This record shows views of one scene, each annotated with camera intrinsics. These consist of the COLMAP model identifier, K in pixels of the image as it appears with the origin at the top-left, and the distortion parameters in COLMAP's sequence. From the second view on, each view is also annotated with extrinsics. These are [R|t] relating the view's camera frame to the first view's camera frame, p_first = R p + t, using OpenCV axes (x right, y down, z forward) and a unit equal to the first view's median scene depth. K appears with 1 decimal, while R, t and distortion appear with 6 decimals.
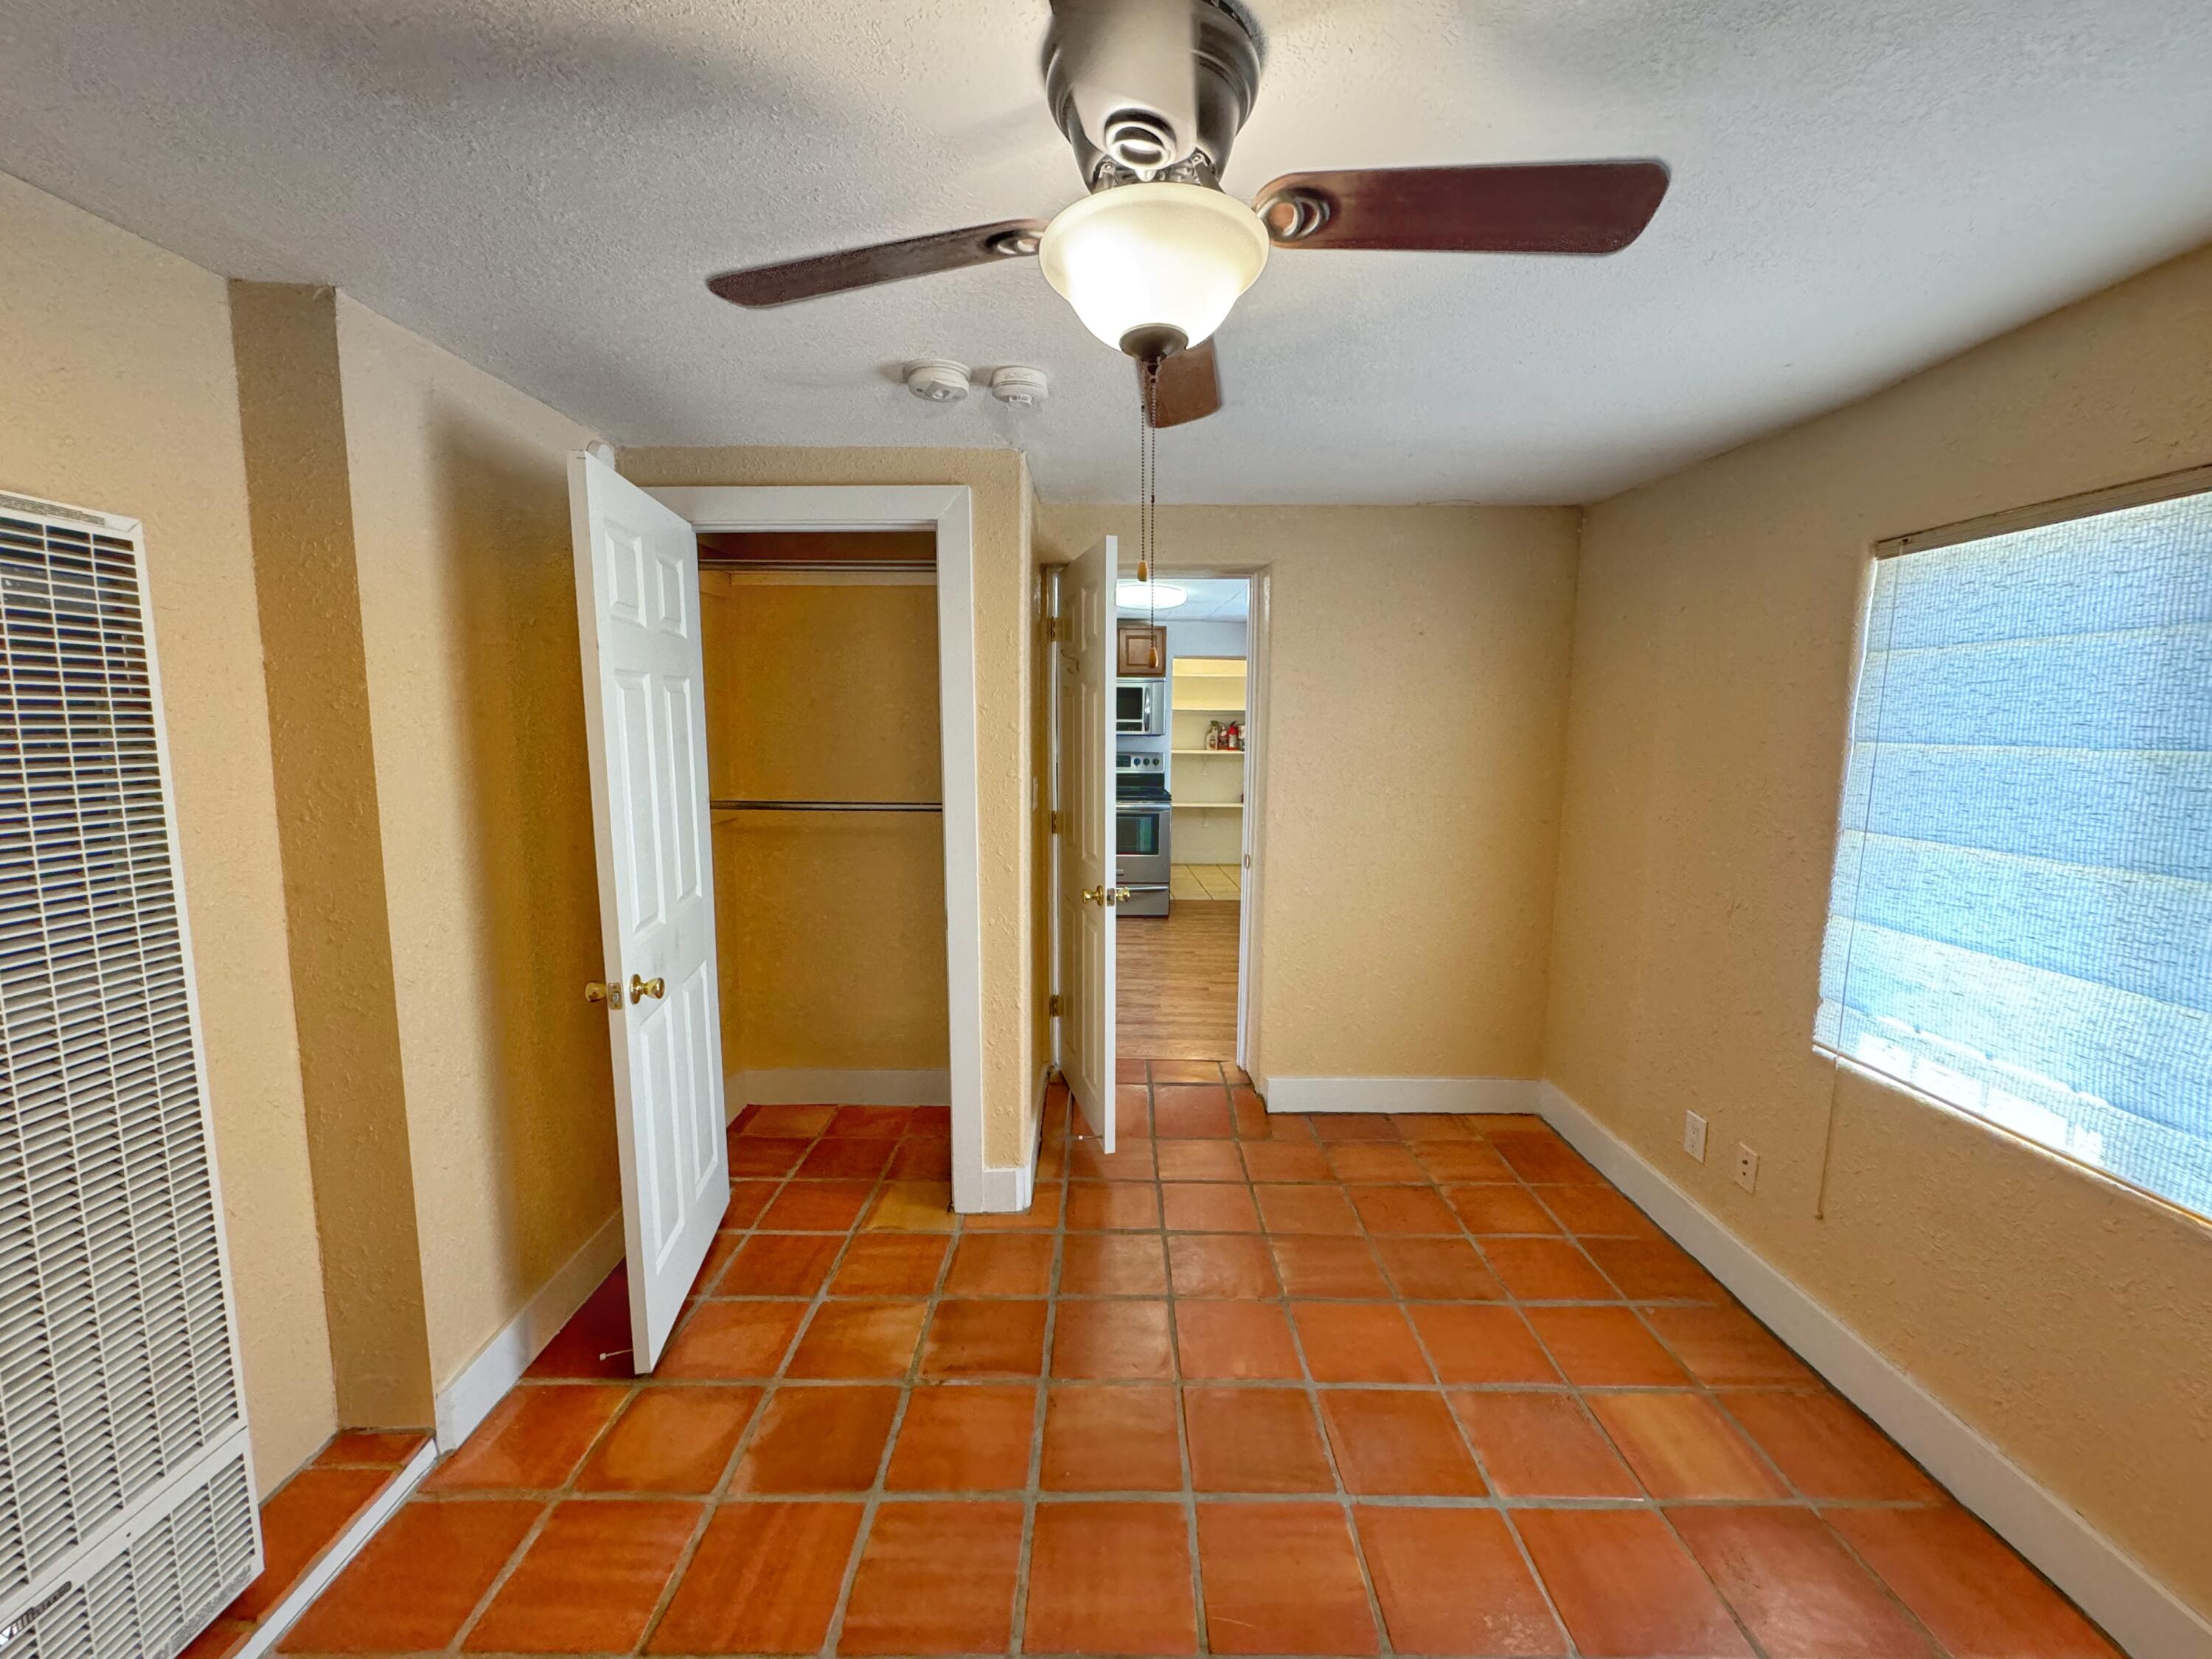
lens RADIAL K [[887.3, 0, 1110.3], [0, 887.3, 834.6], [0, 0, 1]] dist [-0.001196, 0.000285]
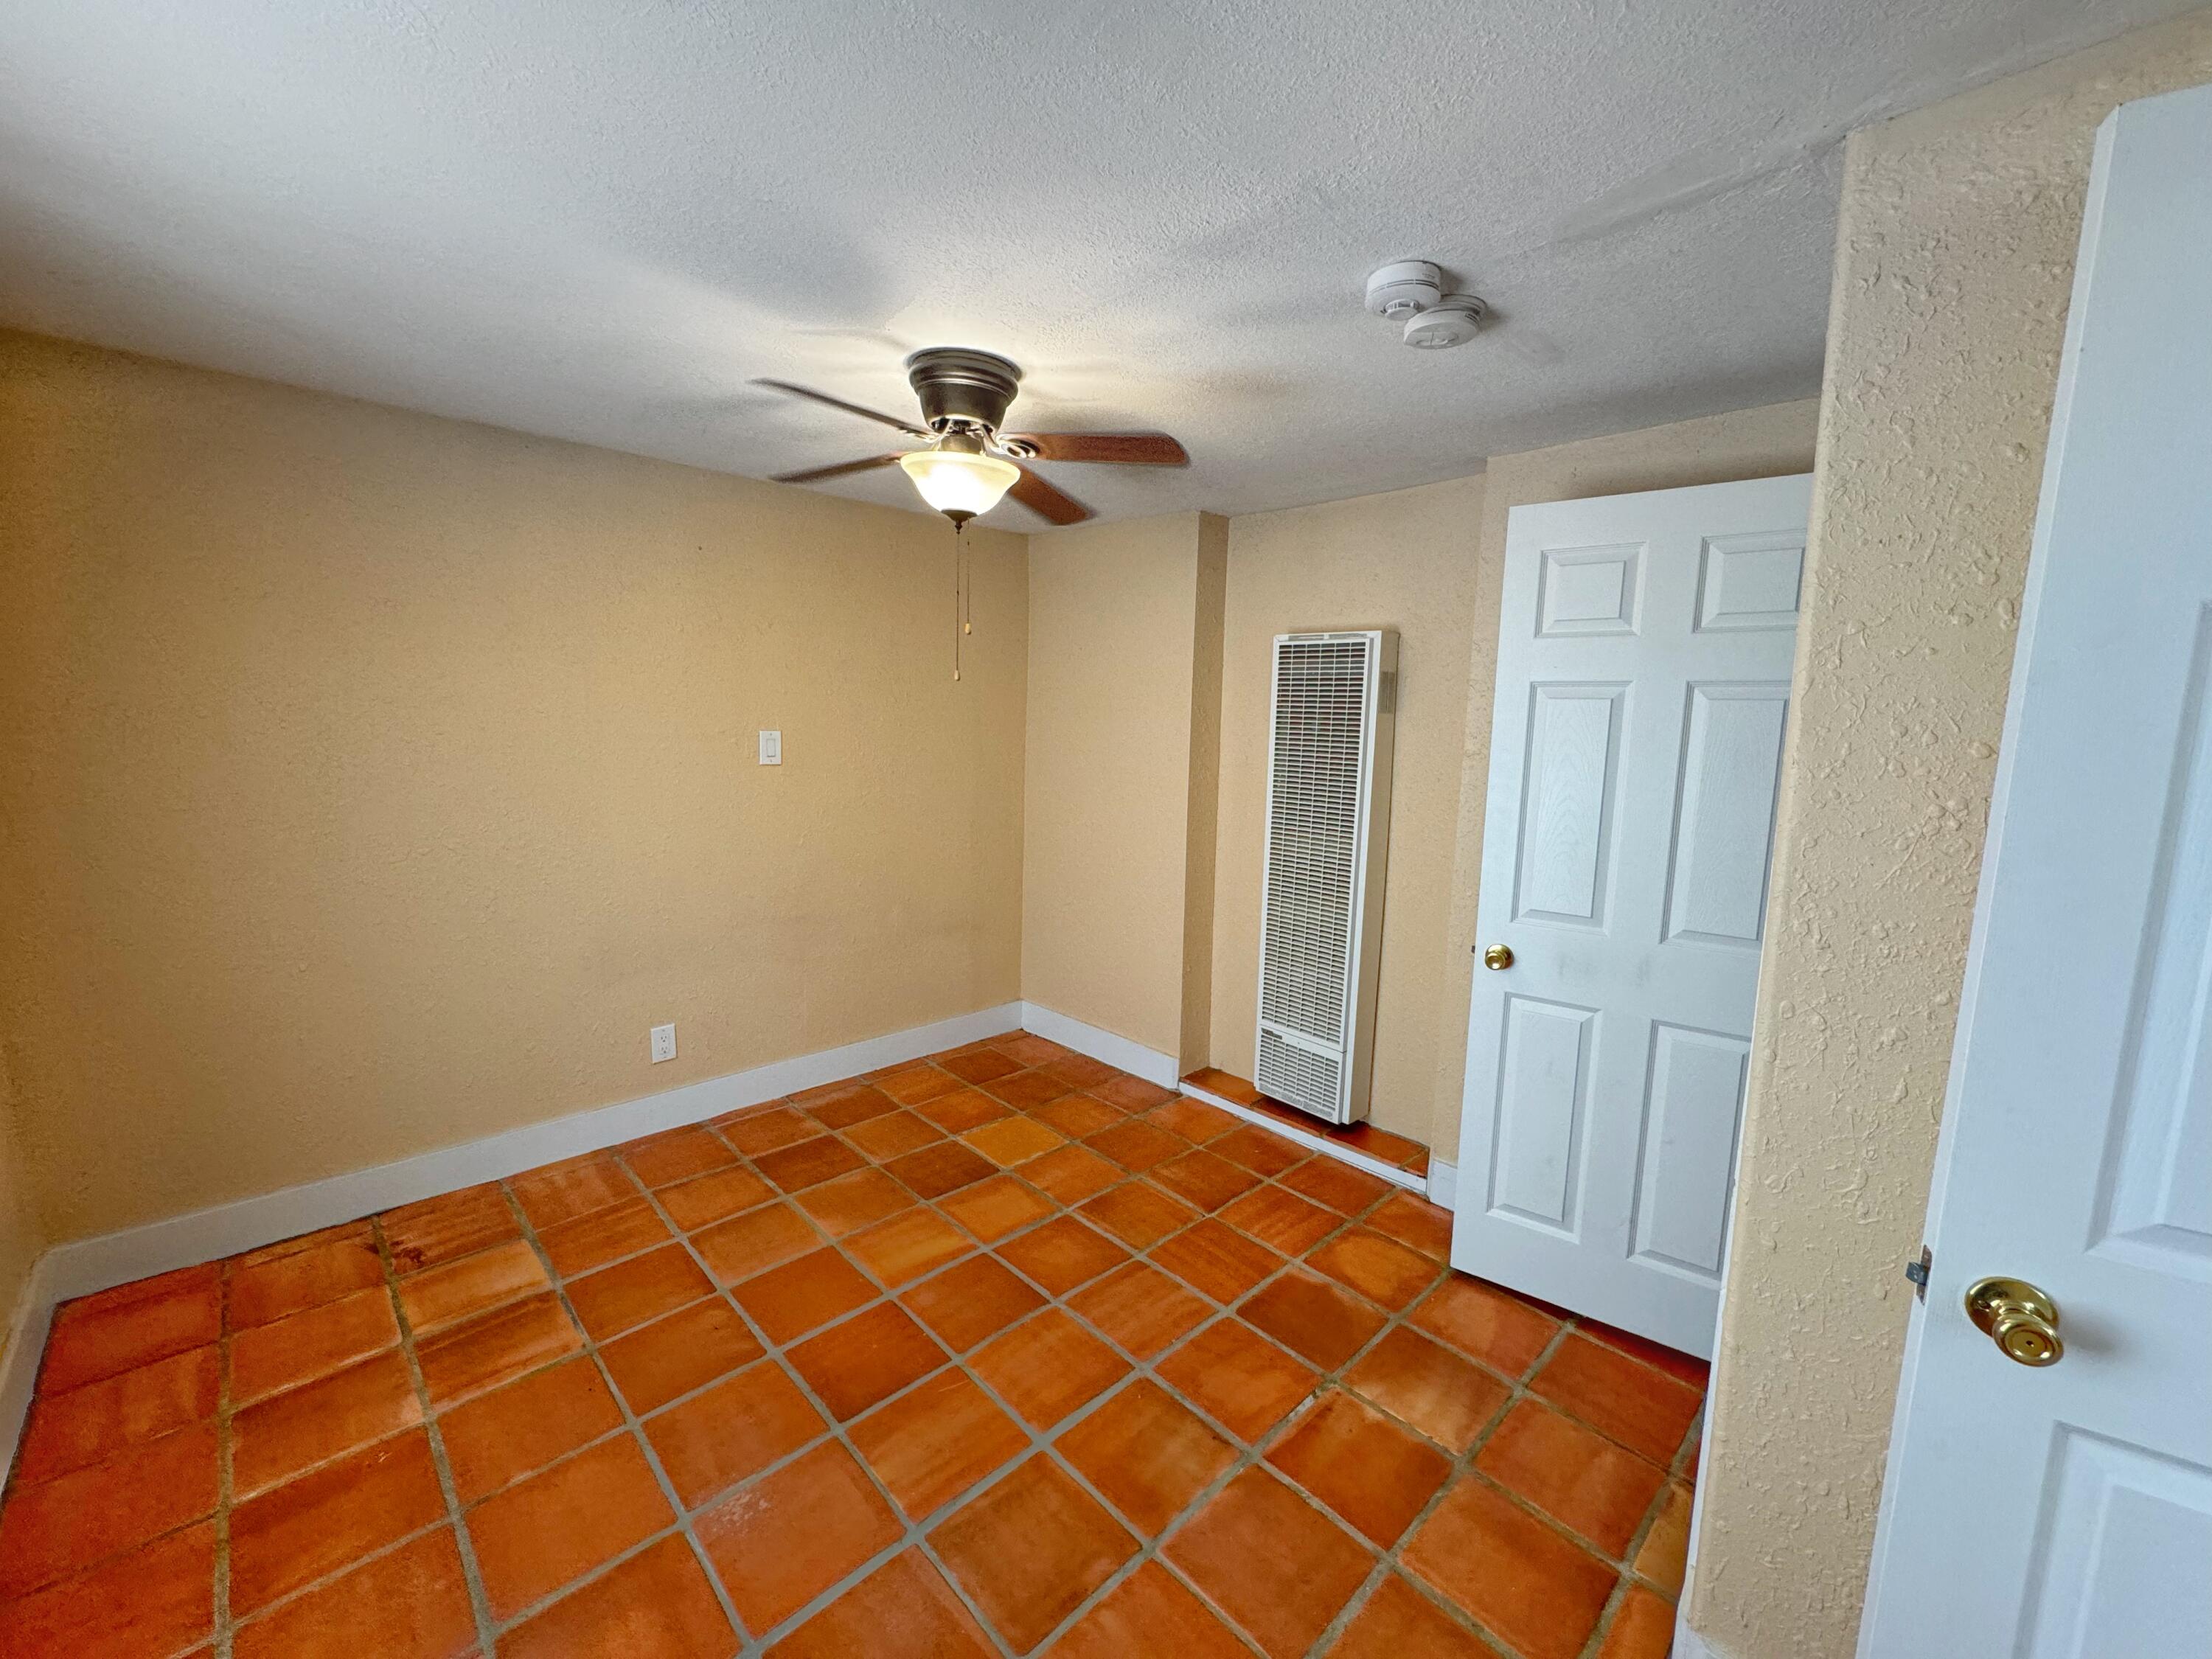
lens RADIAL K [[887.3, 0, 1113.2], [0, 887.3, 819.8], [0, 0, 1]] dist [-0.001196, 0.000285]
pose [[-0.709035, 0.066106, -0.702068, 0.689618], [-0.125521, 0.967866, 0.217899, -0.208523], [0.693912, 0.242622, -0.677953, 1.518948]]
